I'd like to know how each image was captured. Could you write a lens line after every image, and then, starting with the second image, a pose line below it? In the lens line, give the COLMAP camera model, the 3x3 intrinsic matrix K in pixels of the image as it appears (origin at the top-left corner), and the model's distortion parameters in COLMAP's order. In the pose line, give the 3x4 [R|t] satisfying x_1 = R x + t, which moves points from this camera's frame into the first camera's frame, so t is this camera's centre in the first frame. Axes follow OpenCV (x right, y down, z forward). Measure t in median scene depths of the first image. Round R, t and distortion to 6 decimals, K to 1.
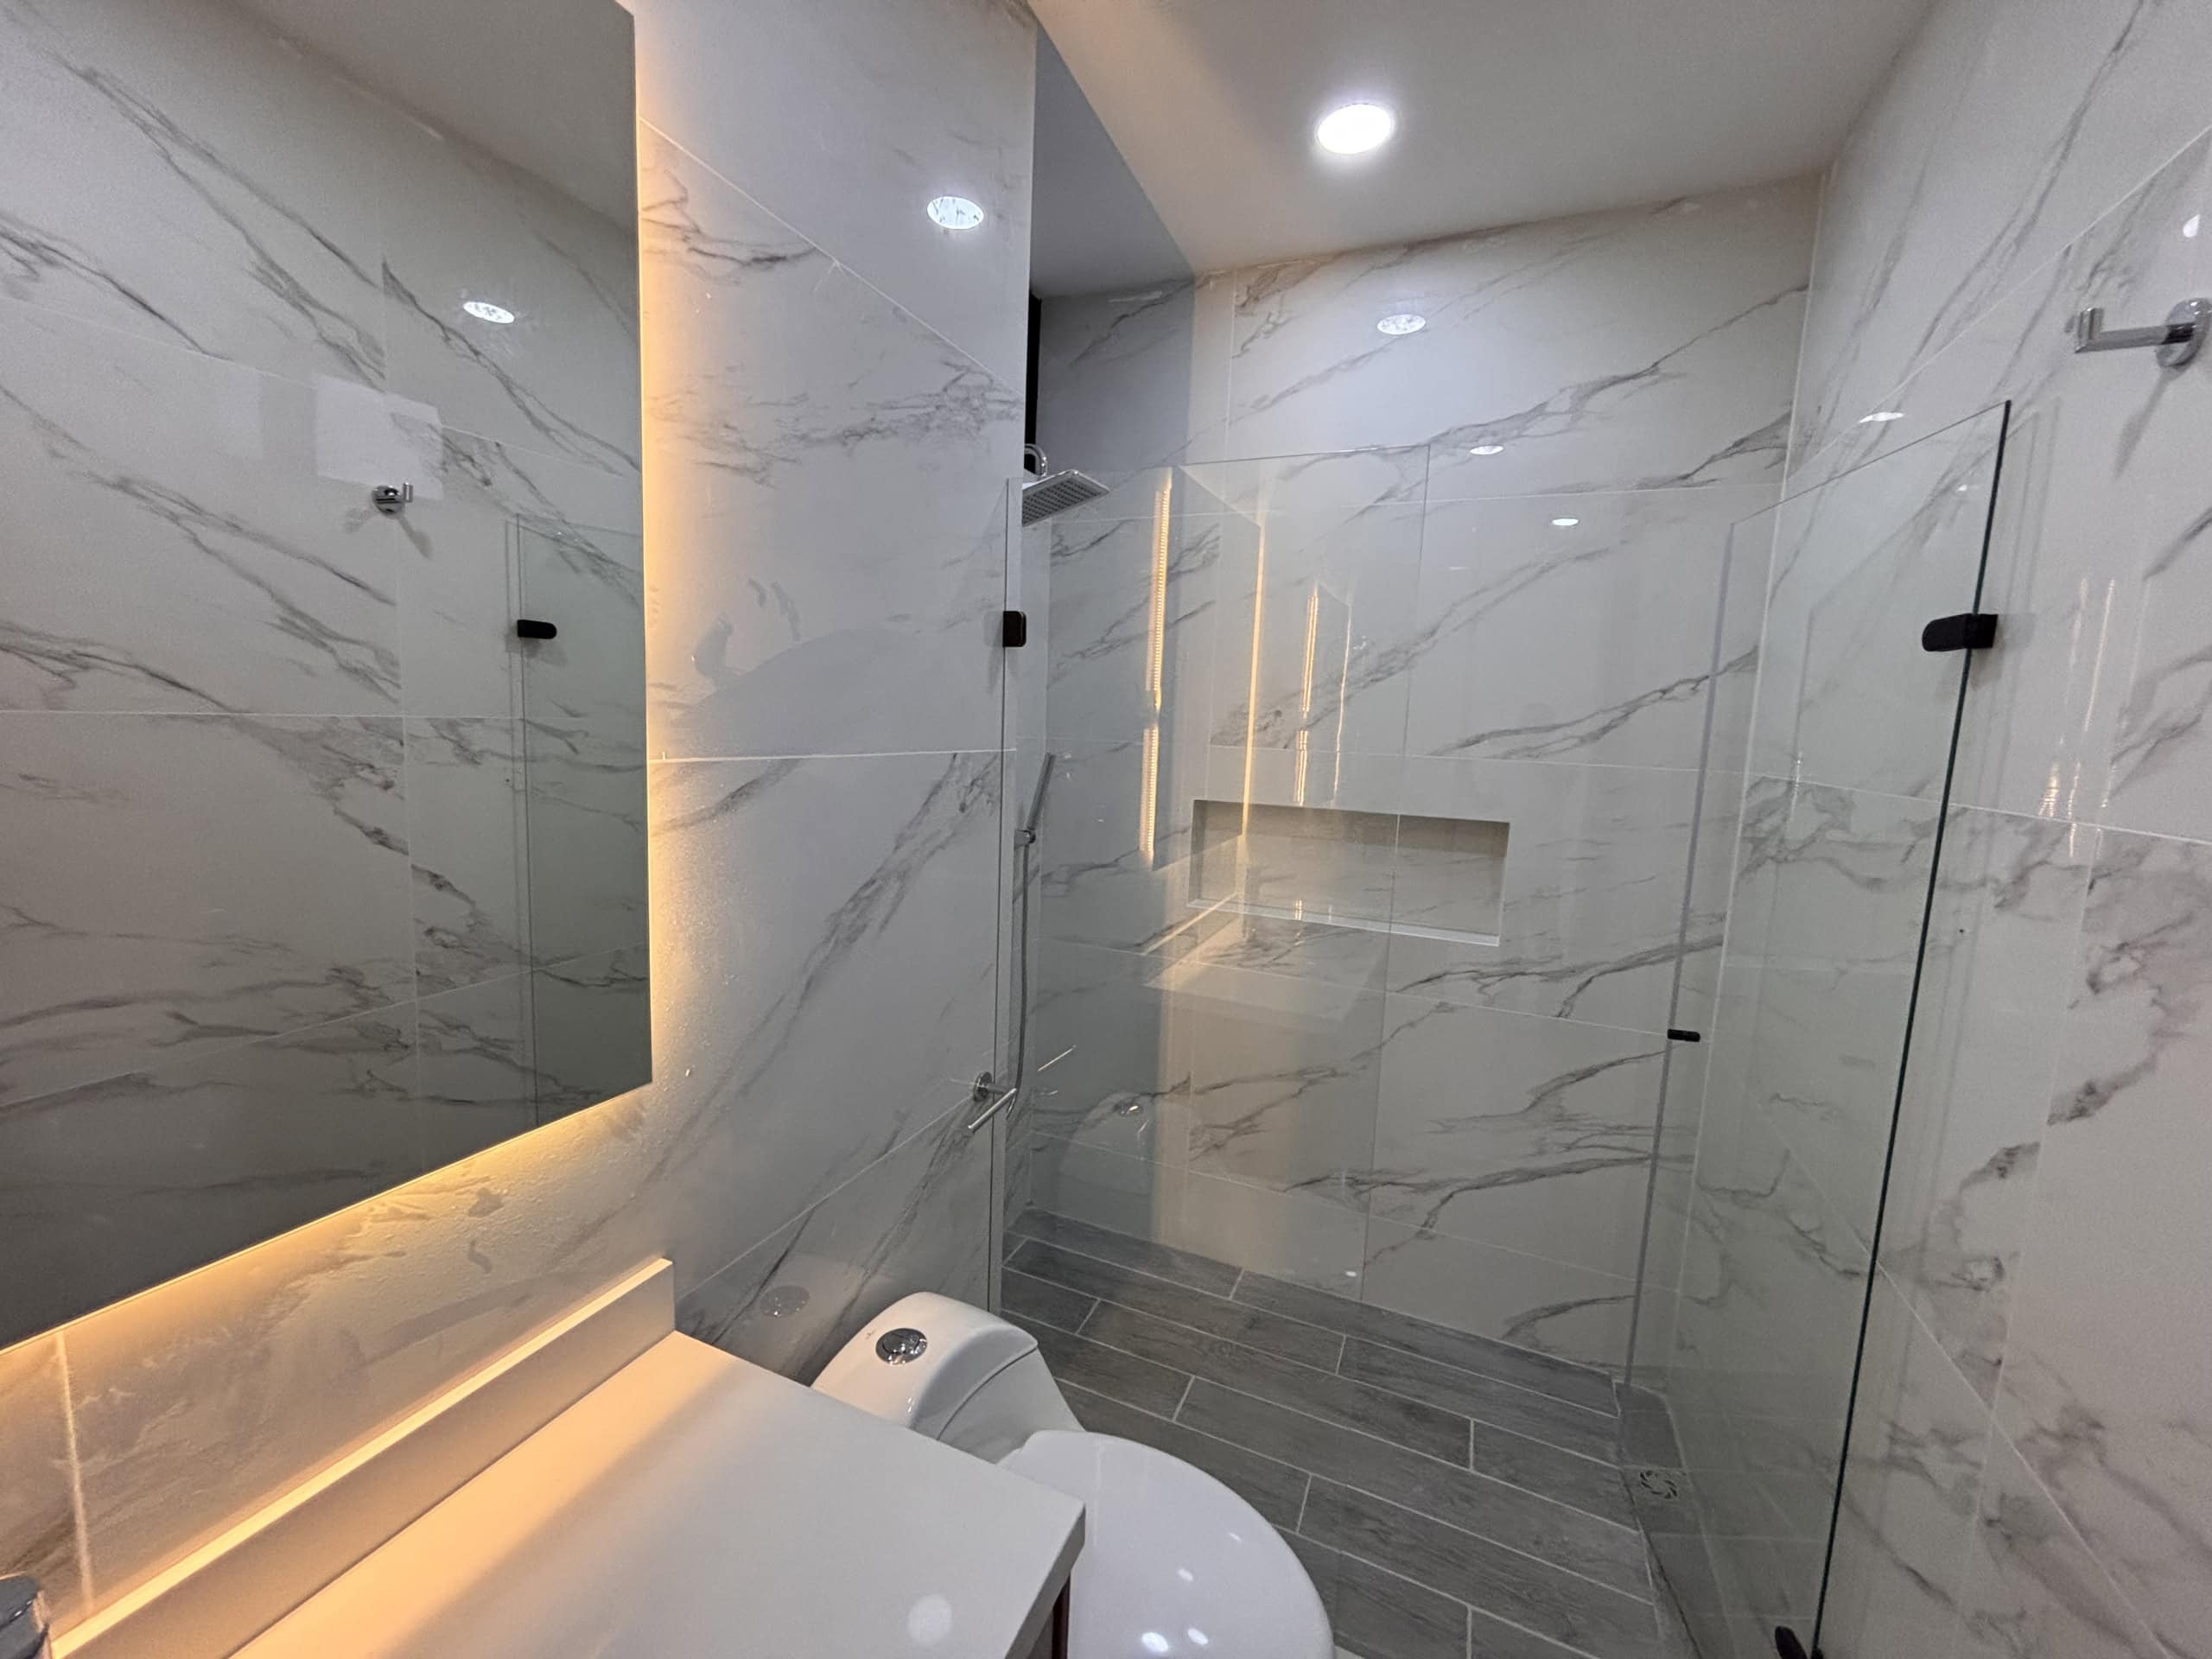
lens RADIAL K [[894.1, 0, 1098.1], [0, 894.1, 822.6], [0, 0, 1]] dist [0.000811, 0.000620]
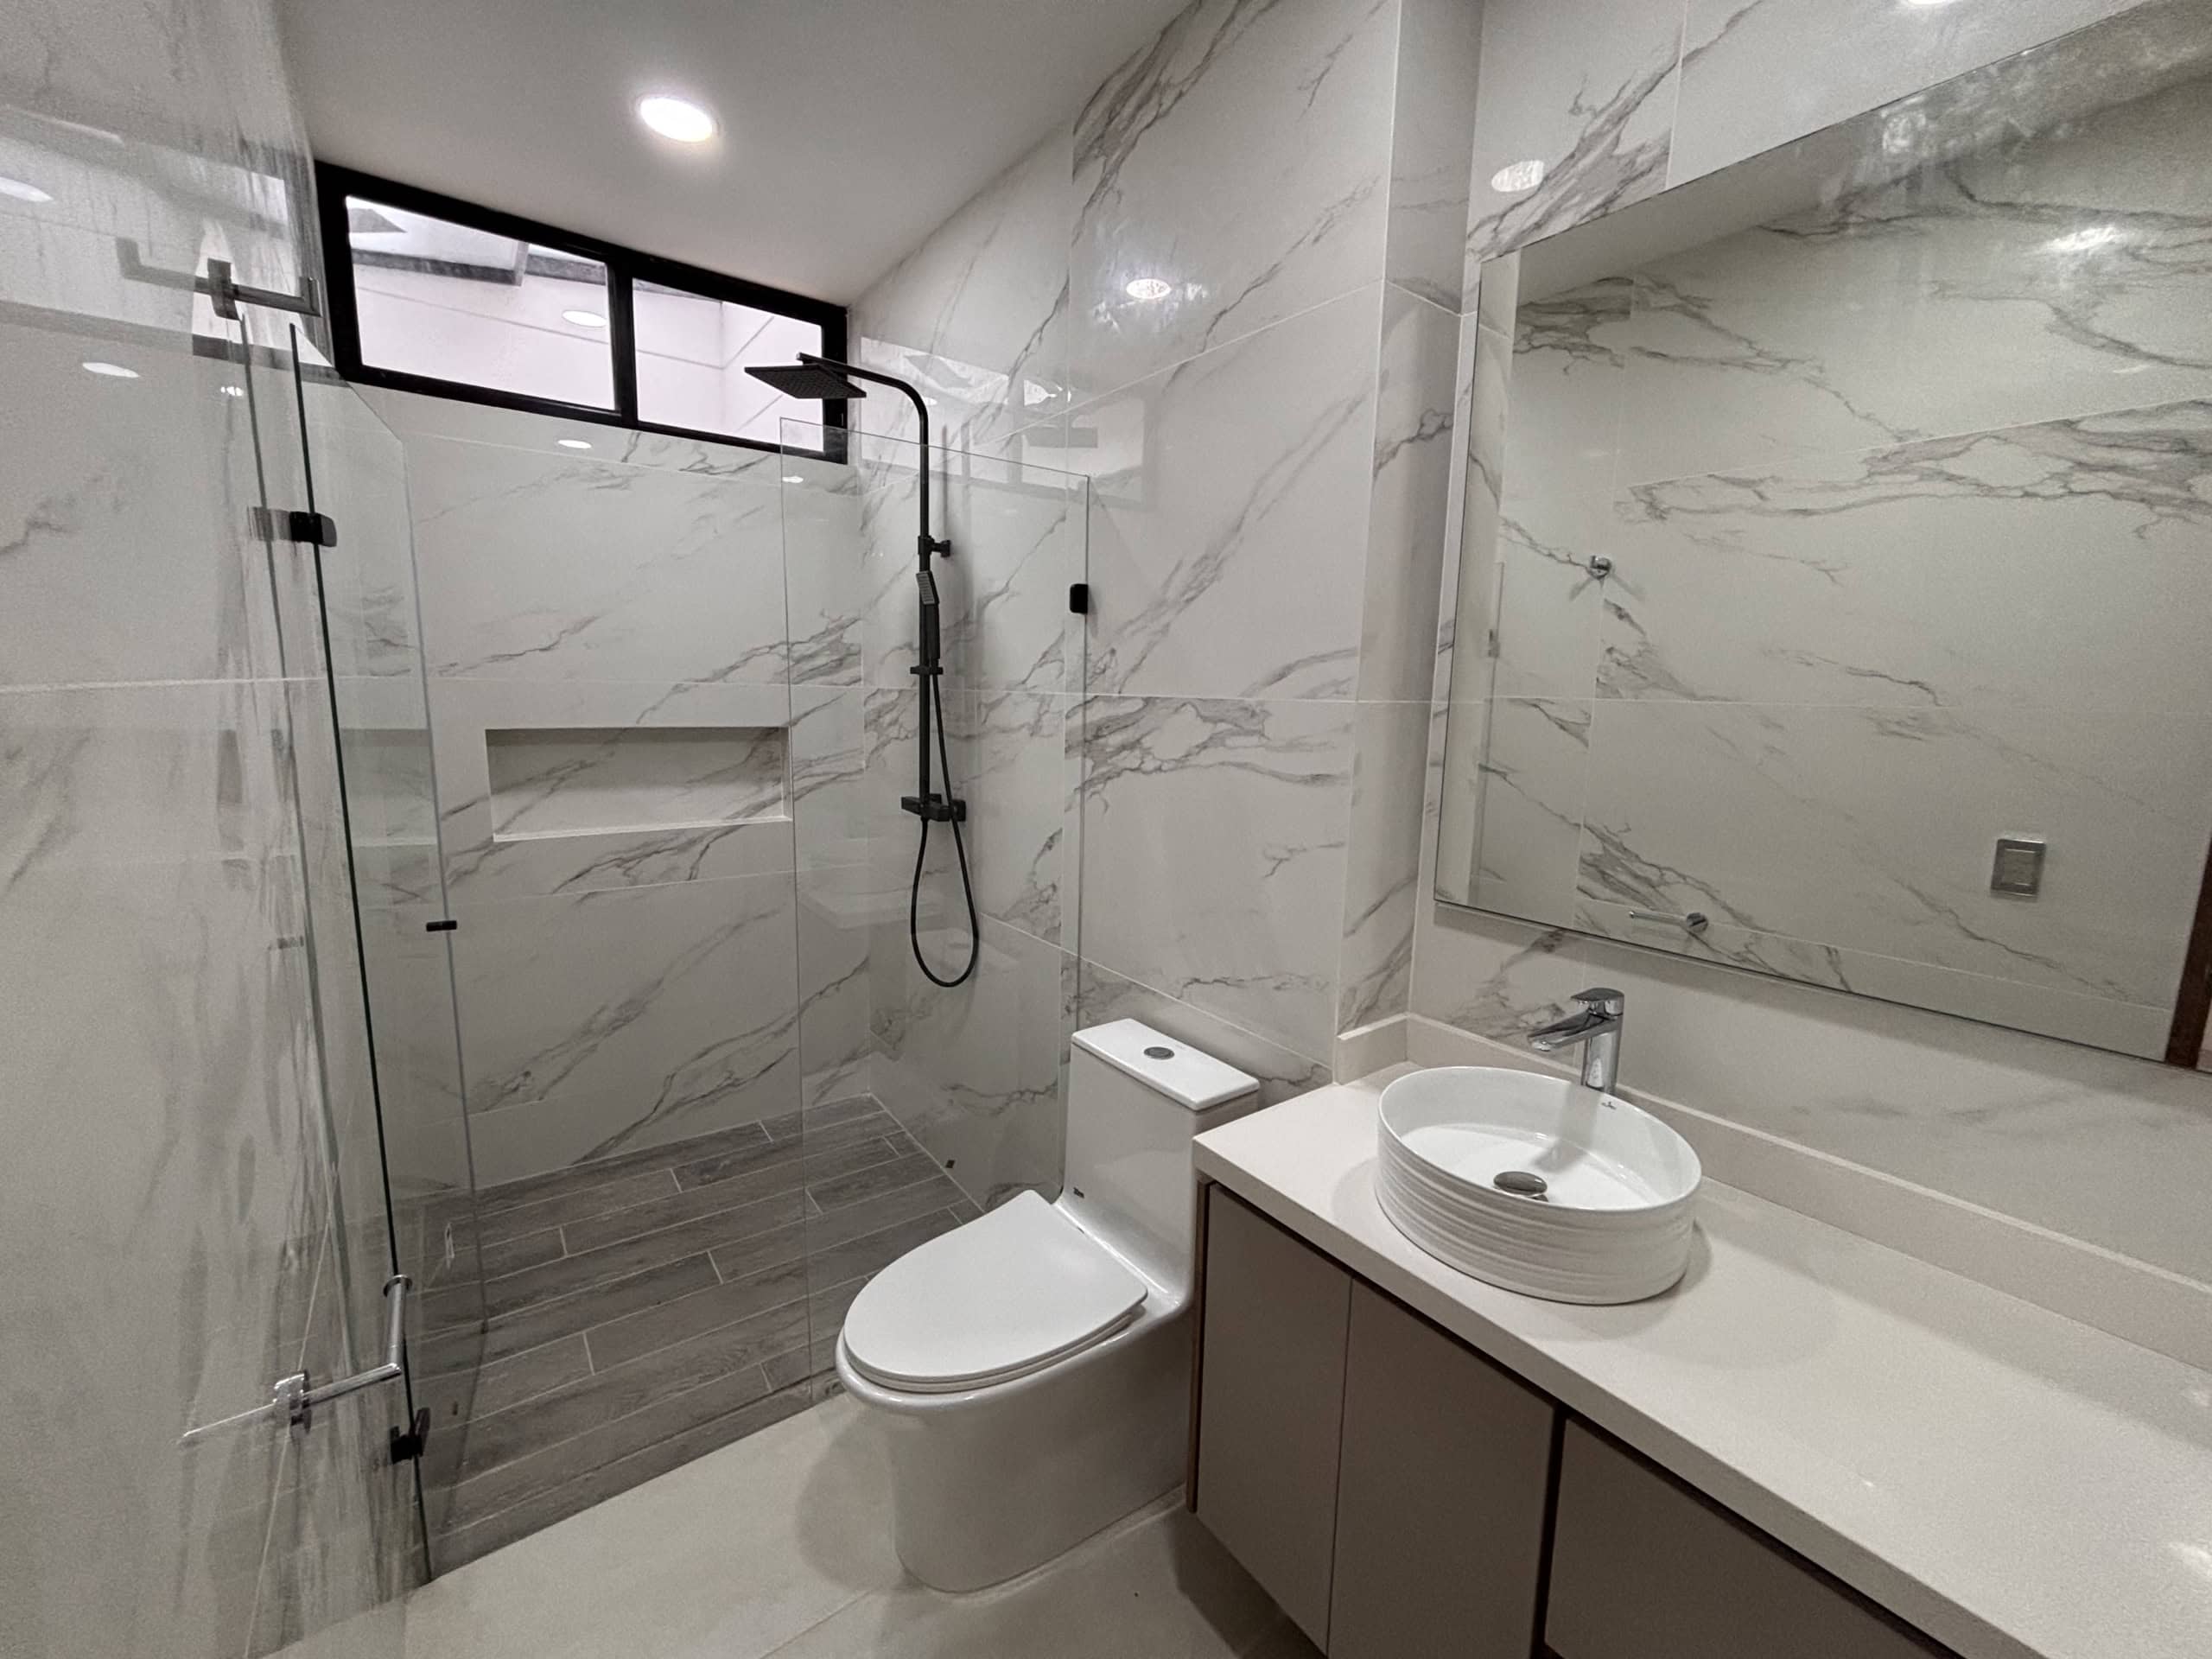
lens RADIAL K [[894.1, 0, 1098.6], [0, 894.1, 824.4], [0, 0, 1]] dist [0.000811, 0.000620]
pose [[-0.495060, 0.082825, -0.864902, 0.896947], [-0.150611, 0.972196, 0.179308, 0.266814], [0.855706, 0.219032, -0.468821, 1.084977]]
